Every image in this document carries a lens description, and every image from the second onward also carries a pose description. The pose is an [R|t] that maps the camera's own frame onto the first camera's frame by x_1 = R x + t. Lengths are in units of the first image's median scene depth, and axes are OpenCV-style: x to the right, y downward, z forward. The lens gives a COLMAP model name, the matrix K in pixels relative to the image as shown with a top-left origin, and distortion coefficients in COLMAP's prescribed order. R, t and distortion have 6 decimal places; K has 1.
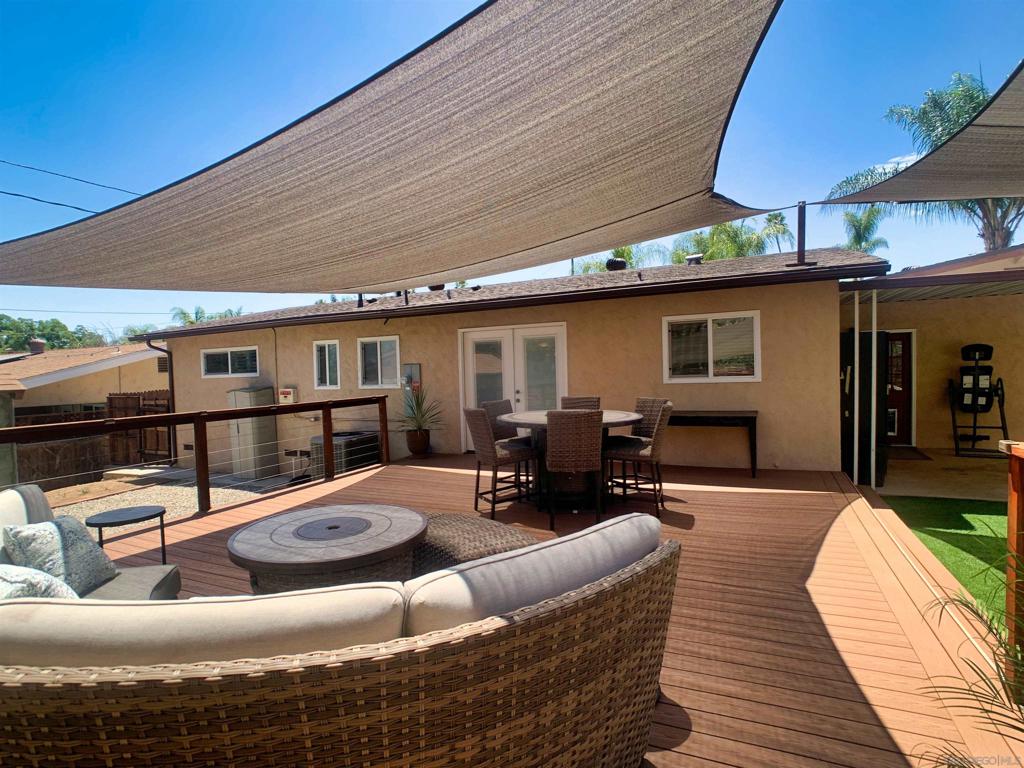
lens RADIAL K [[539.4, 0, 515.5], [0, 539.4, 389.8], [0, 0, 1]] dist [-0.021848, 0.000917]
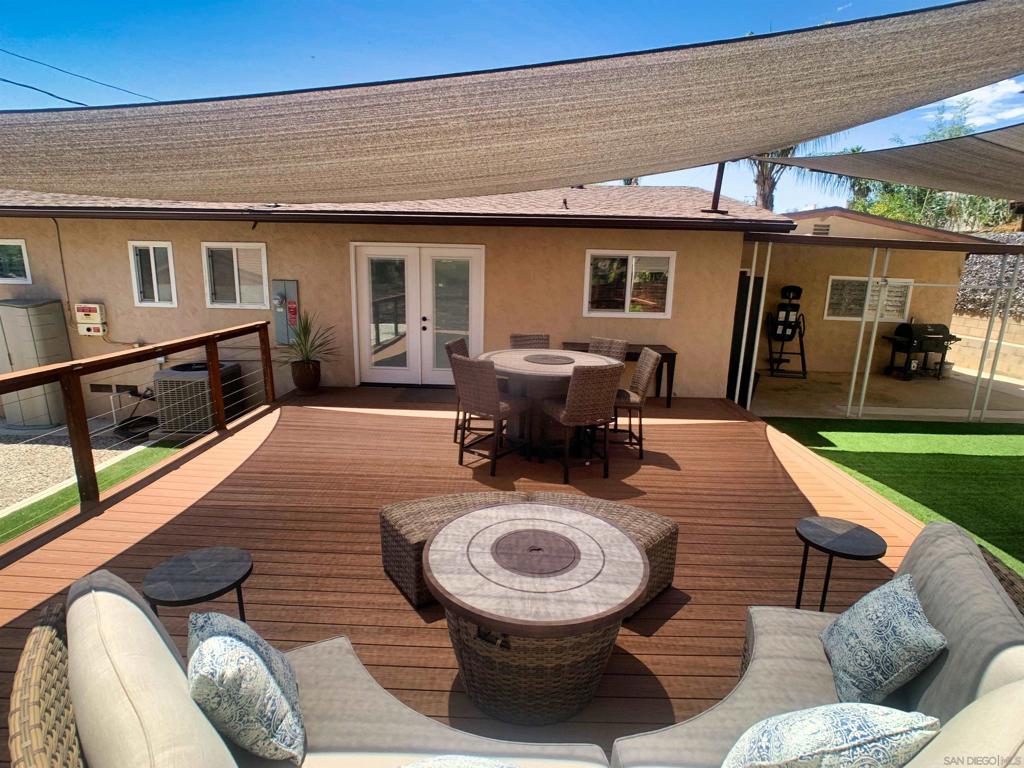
lens RADIAL K [[539.4, 0, 515.5], [0, 539.4, 389.8], [0, 0, 1]] dist [-0.021848, 0.000917]
pose [[0.915071, -0.038093, 0.401490, -0.225180], [-0.036275, 0.983720, 0.176011, -0.044021], [-0.401659, -0.175626, 0.898791, 0.097951]]
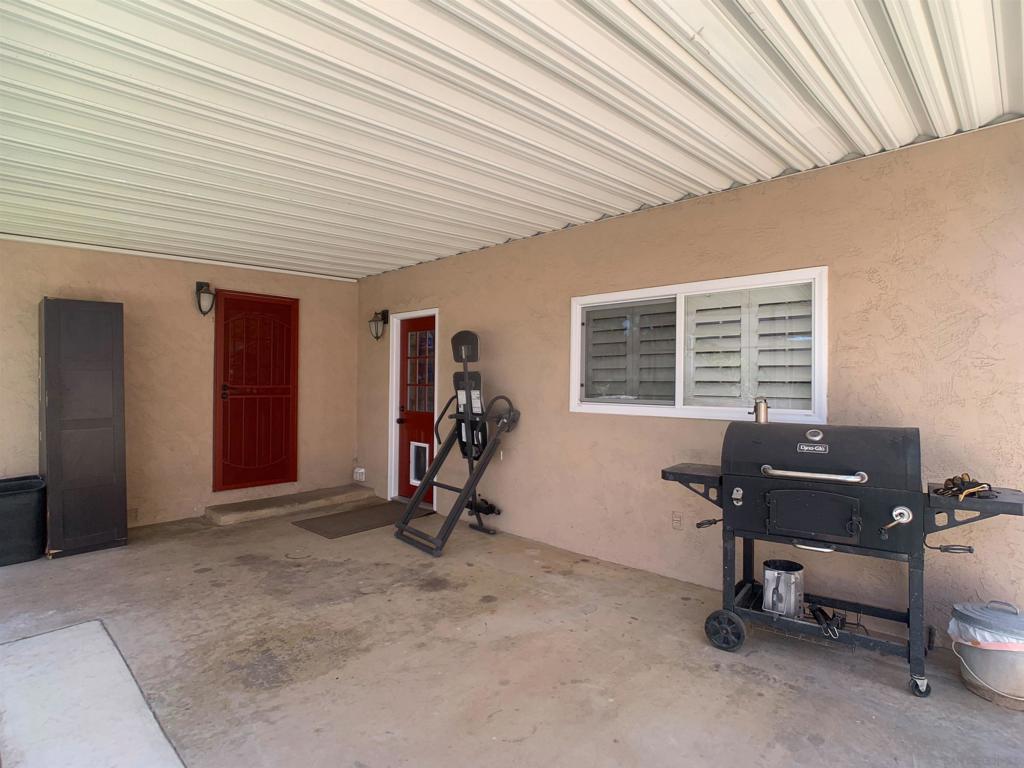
lens RADIAL K [[539.4, 0, 515.5], [0, 539.4, 389.8], [0, 0, 1]] dist [-0.021848, 0.000917]
pose [[0.942831, 0.028371, -0.332060, 1.101823], [-0.027020, 0.999597, 0.008685, -0.032454], [0.332173, 0.000784, 0.943218, 0.492580]]
